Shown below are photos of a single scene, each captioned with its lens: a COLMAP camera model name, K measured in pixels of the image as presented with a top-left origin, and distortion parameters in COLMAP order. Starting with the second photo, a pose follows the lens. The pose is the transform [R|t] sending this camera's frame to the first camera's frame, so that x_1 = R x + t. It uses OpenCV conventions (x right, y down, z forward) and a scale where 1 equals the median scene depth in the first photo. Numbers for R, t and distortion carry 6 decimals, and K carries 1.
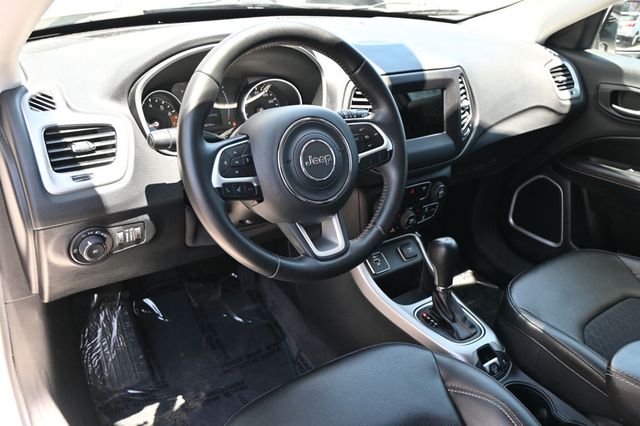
lens RADIAL K [[531.0, 0, 321.6], [0, 531.0, 218.0], [0, 0, 1]] dist [0.007315, -0.012435]
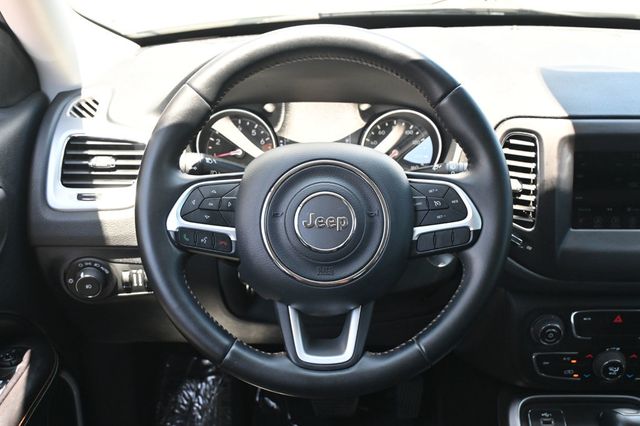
lens RADIAL K [[799.0, 0, 316.6], [0, 799.0, 214.3], [0, 0, 1]] dist [-0.035874, 0.000000]
pose [[0.821403, 0.154021, -0.549159, 0.536720], [-0.225164, 0.972209, -0.064115, -0.047716], [0.524022, 0.176314, 0.833255, 0.126780]]
